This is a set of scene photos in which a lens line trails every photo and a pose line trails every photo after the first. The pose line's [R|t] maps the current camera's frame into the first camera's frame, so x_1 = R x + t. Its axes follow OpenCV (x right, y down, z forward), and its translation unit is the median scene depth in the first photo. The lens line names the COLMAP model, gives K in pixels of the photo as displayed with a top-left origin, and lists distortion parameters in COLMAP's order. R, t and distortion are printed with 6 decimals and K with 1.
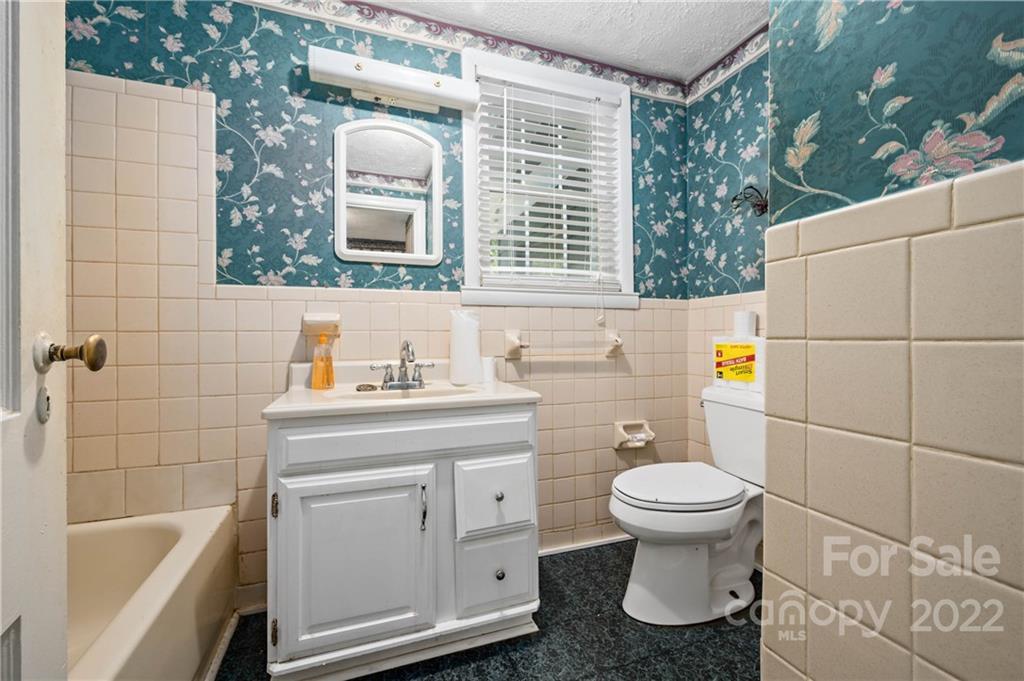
lens RADIAL K [[412.9, 0, 506.7], [0, 412.9, 340.5], [0, 0, 1]] dist [-0.002725, 0.000079]
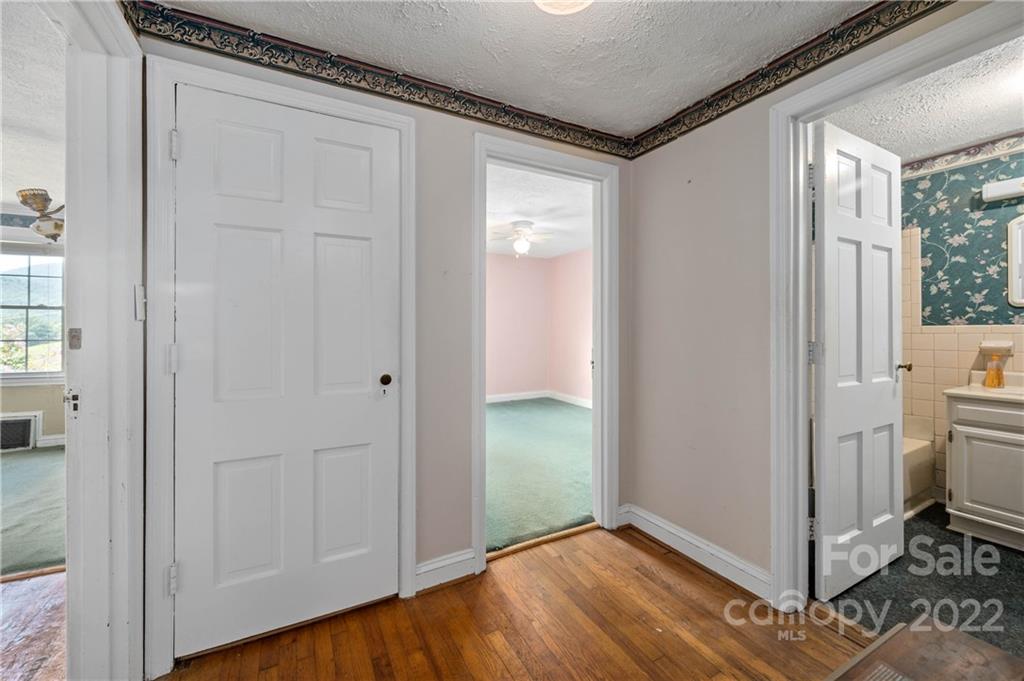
lens RADIAL K [[412.9, 0, 503.9], [0, 412.9, 325.1], [0, 0, 1]] dist [-0.002725, 0.000079]
pose [[0.143051, -0.002287, -0.989713, 0.906158], [0.000443, 0.999997, -0.002247, -0.130923], [0.989715, -0.000117, 0.143052, -1.188415]]
